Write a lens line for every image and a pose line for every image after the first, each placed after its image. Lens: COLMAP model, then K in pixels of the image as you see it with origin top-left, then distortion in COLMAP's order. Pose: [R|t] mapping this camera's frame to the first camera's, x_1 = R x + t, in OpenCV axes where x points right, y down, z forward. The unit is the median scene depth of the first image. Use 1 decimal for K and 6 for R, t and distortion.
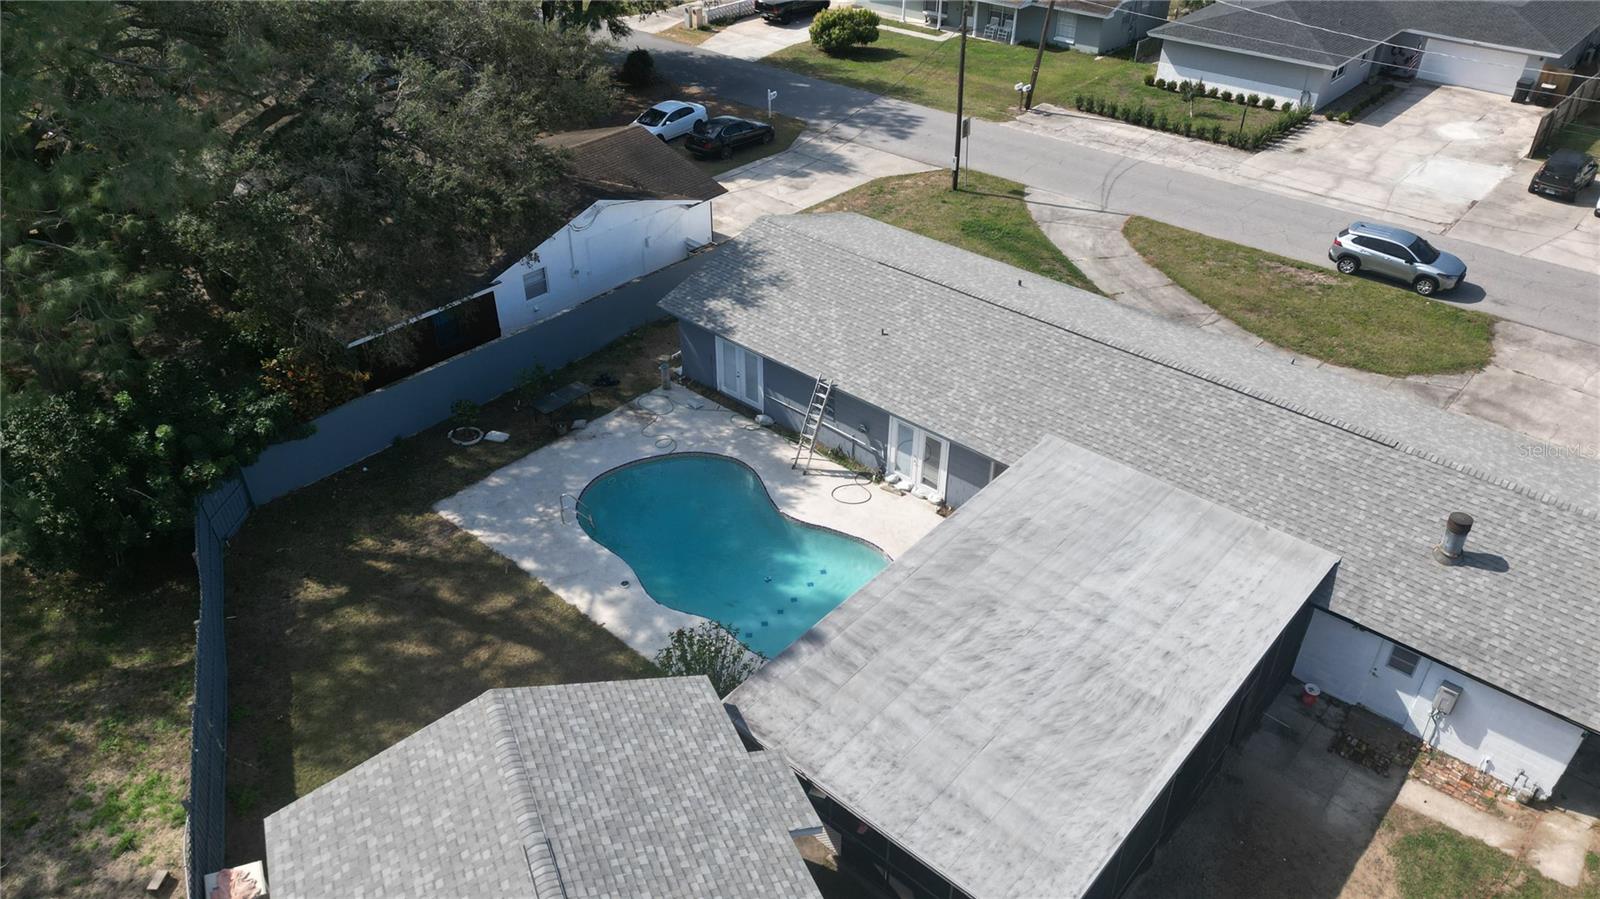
lens RADIAL K [[1114.0, 0, 800.0], [0, 1114.0, 449.5], [0, 0, 1]] dist [0.081351, -0.083377]
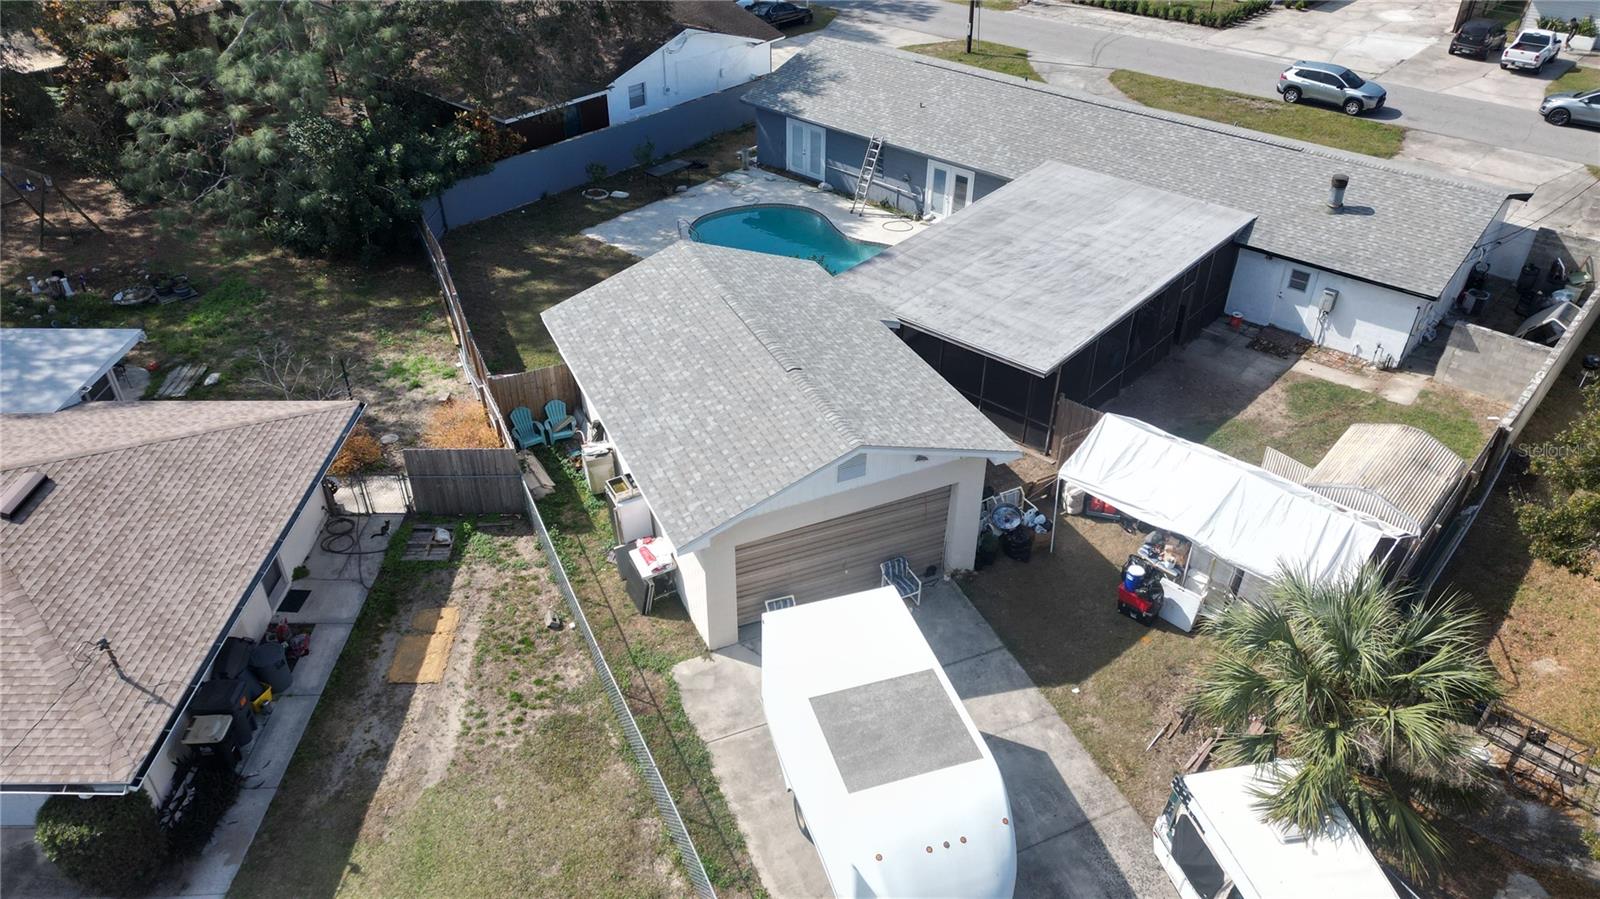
lens RADIAL K [[1114.0, 0, 800.0], [0, 1114.0, 449.5], [0, 0, 1]] dist [0.081351, -0.083377]
pose [[0.999995, -0.001952, 0.002669, -0.074813], [0.001949, 0.999997, 0.001205, 0.310879], [-0.002672, -0.001199, 0.999996, -0.321229]]
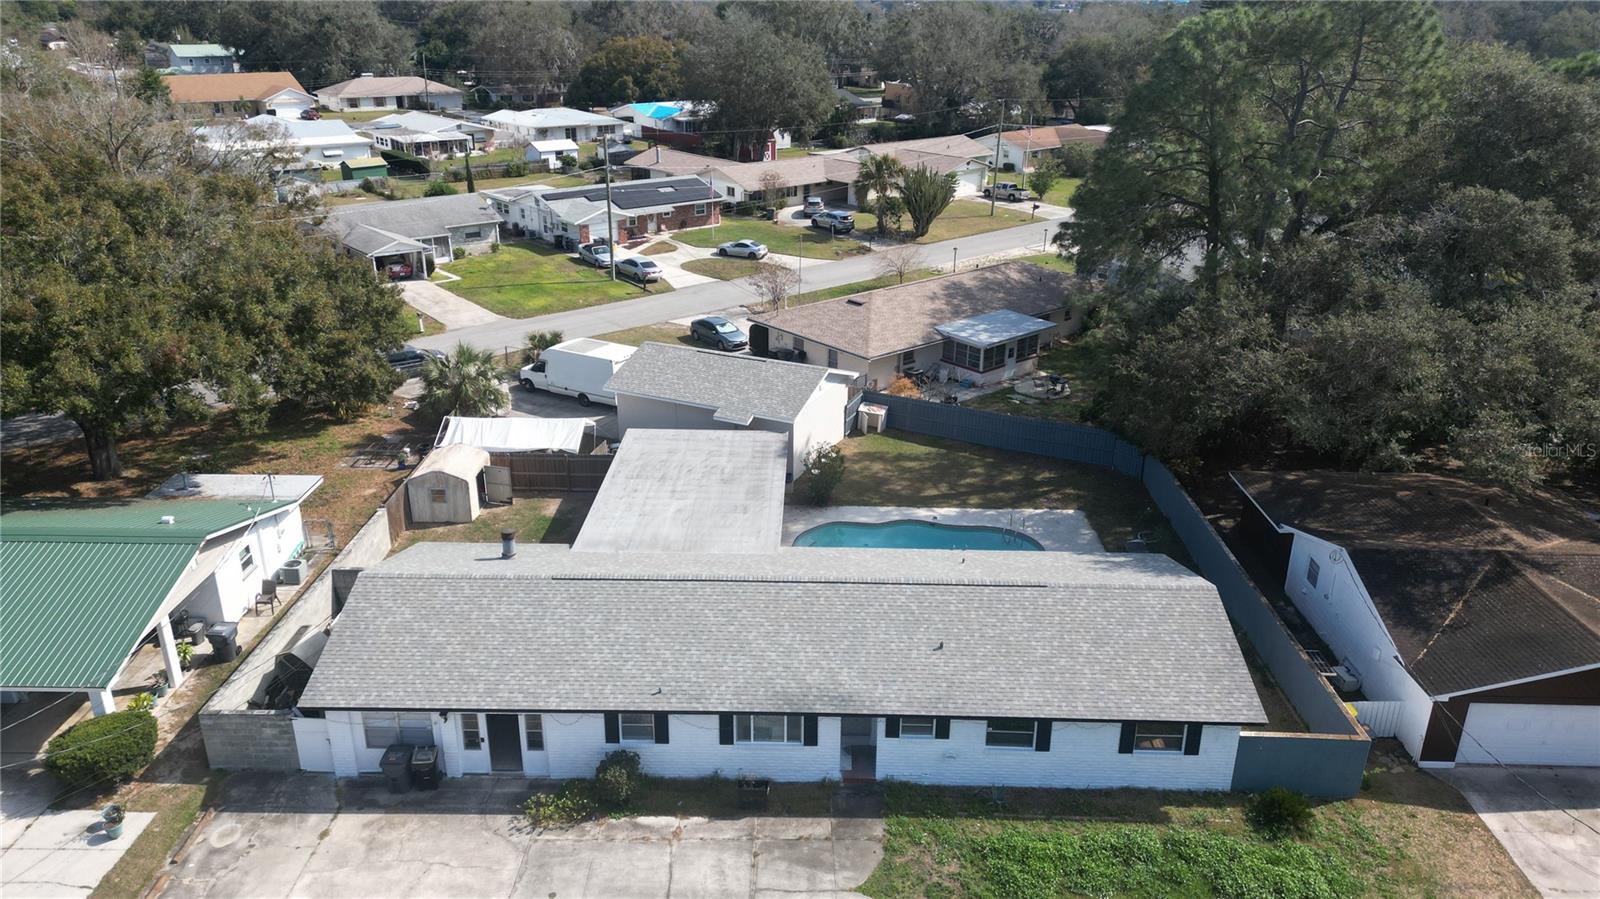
lens RADIAL K [[1119.0, 0, 802.3], [0, 1119.0, 455.3], [0, 0, 1]] dist [0.084753, -0.083256]
pose [[-0.758514, 0.236044, -0.607404, 0.939374], [-0.379693, 0.597443, 0.706325, -0.989636], [0.529613, 0.766385, -0.363545, 1.334857]]
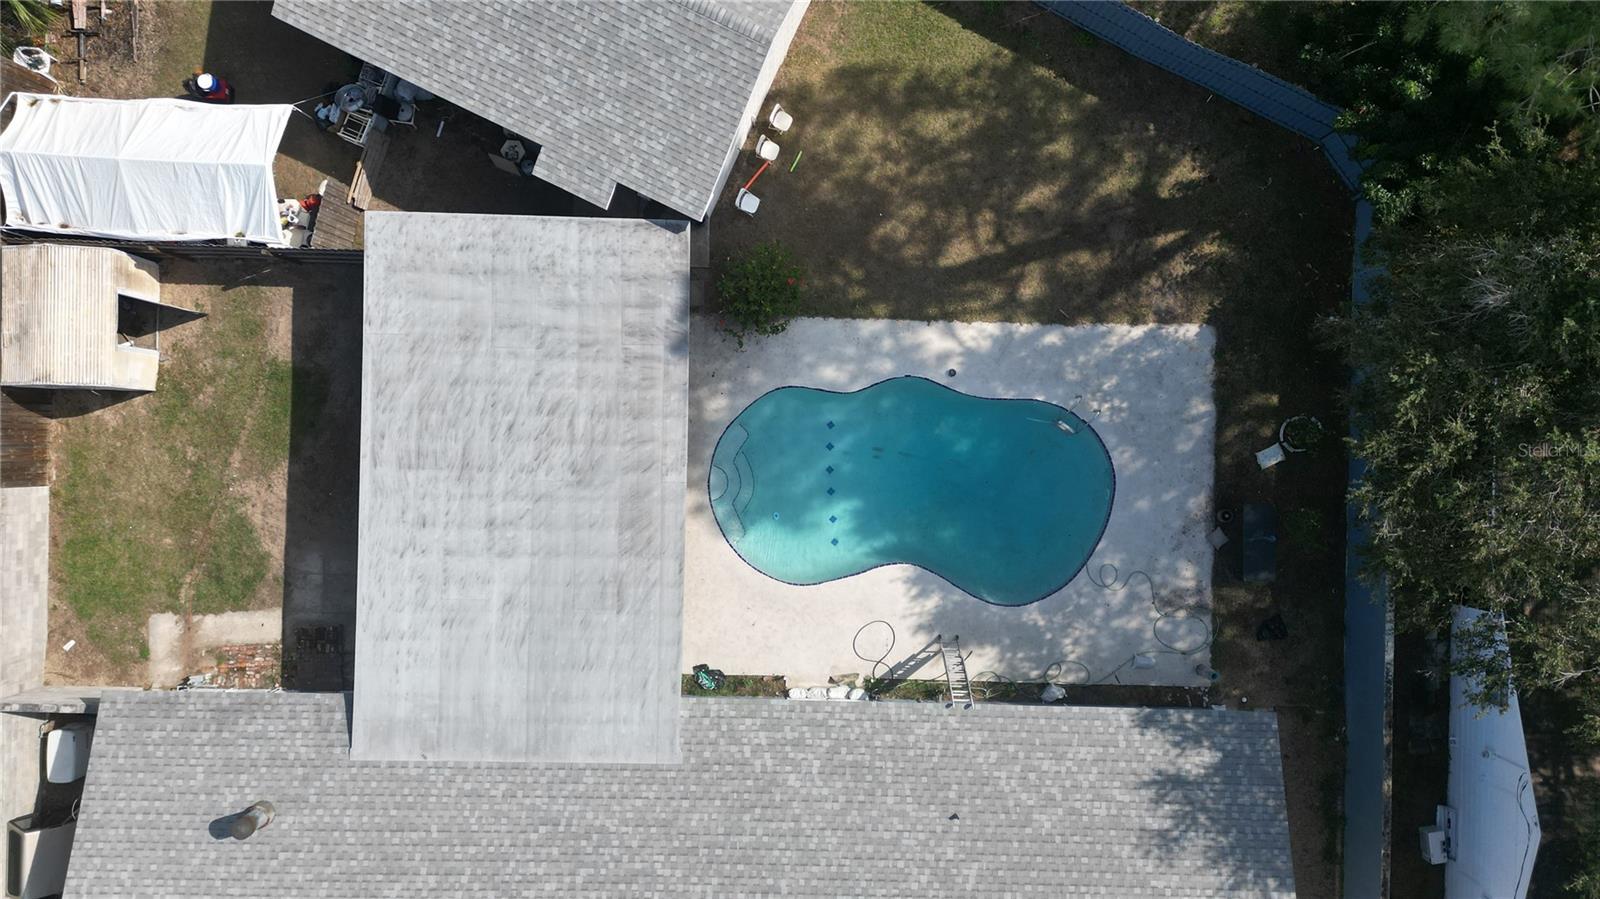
lens RADIAL K [[1119.0, 0, 802.3], [0, 1119.0, 455.3], [0, 0, 1]] dist [0.084753, -0.083256]
pose [[-0.763370, 0.645840, -0.012500, 0.005205], [-0.379877, -0.433186, 0.817339, -0.629083], [0.522456, 0.628681, 0.576021, 0.369829]]
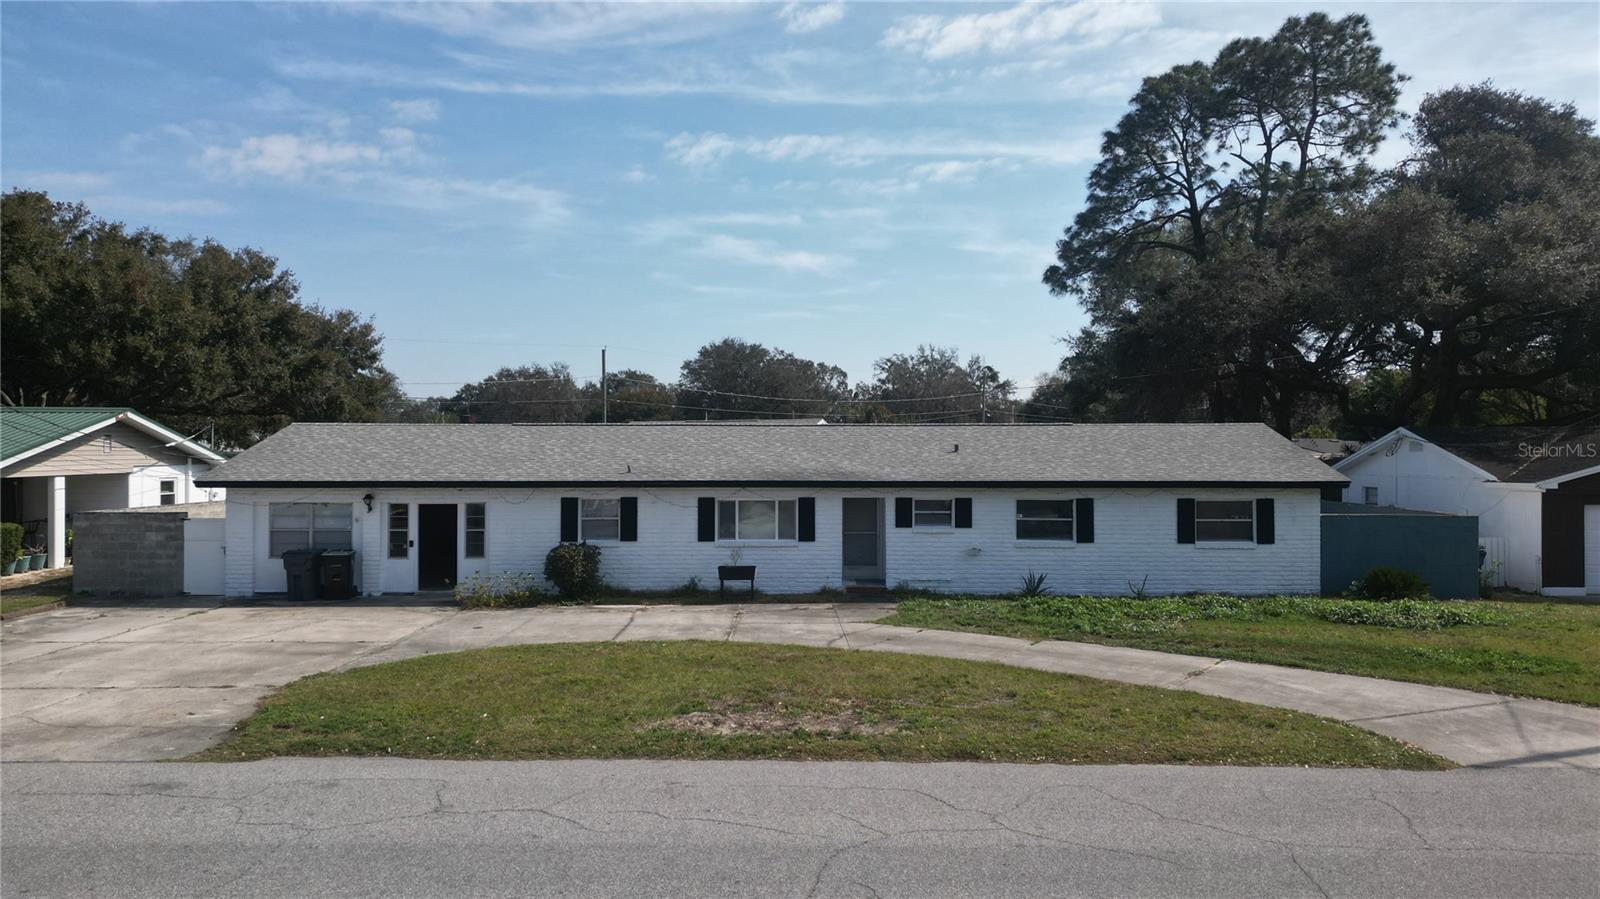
lens RADIAL K [[1119.0, 0, 802.3], [0, 1119.0, 455.3], [0, 0, 1]] dist [0.084753, -0.083256]
pose [[-0.754322, -0.002523, -0.656500, 0.933450], [-0.375302, 0.822137, 0.428064, -0.513761], [0.538653, 0.569284, -0.621103, 1.666187]]
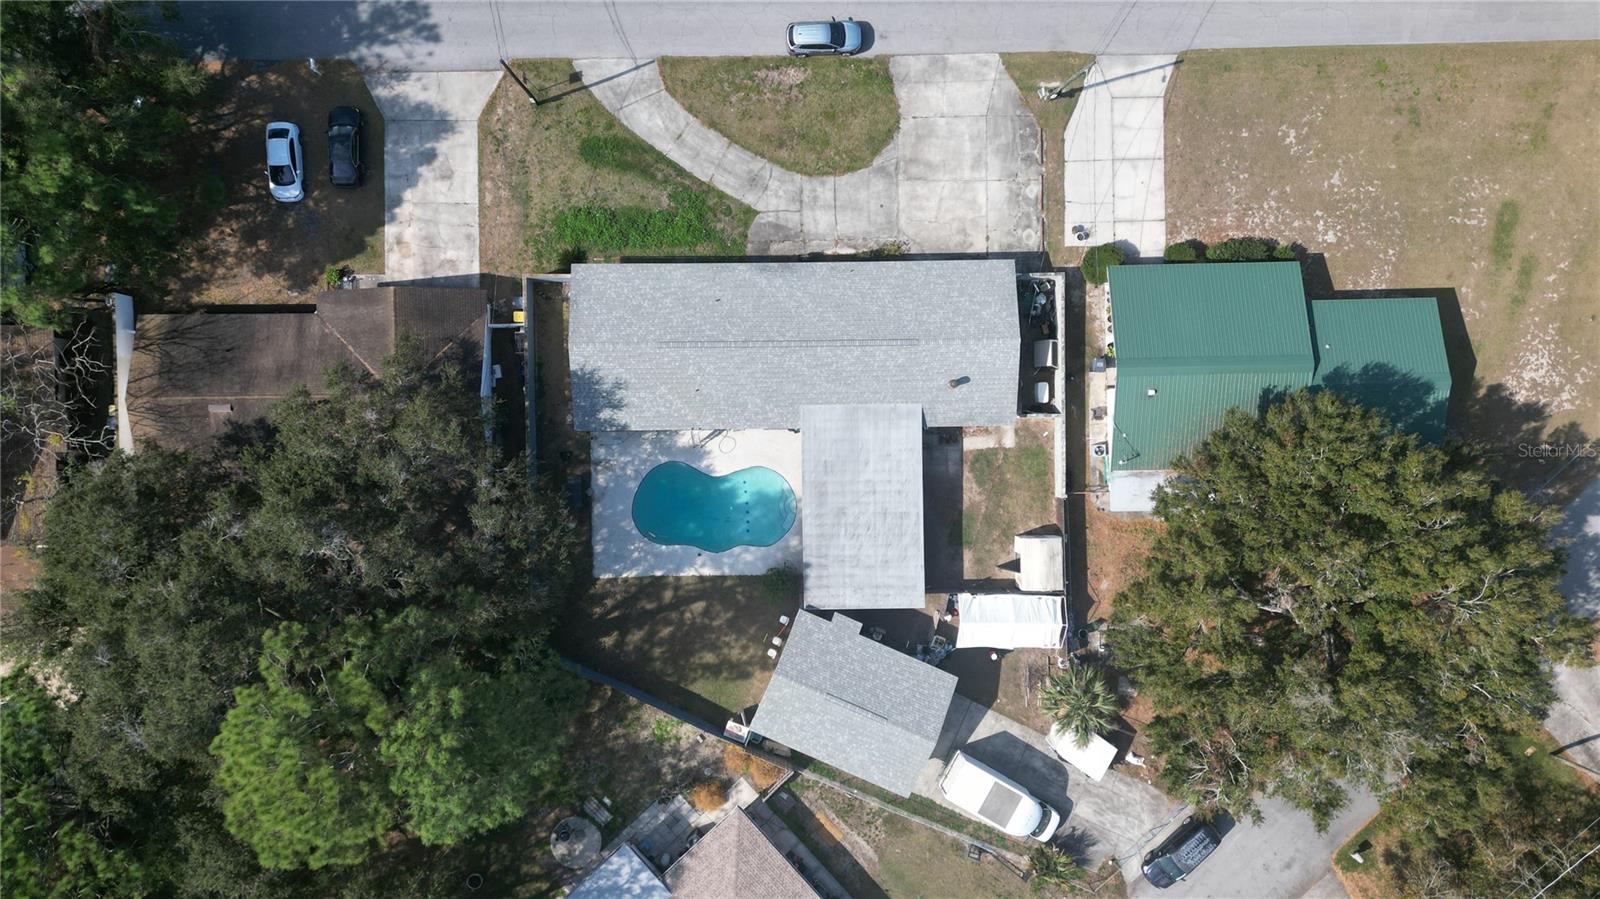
lens RADIAL K [[1127.9, 0, 805.3], [0, 1127.9, 453.1], [0, 0, 1]] dist [0.114938, -0.084674]
pose [[0.739119, -0.673522, 0.008514, 0.135634], [0.370375, 0.416941, 0.830050, -1.811840], [-0.562606, -0.610351, 0.557625, -0.354931]]
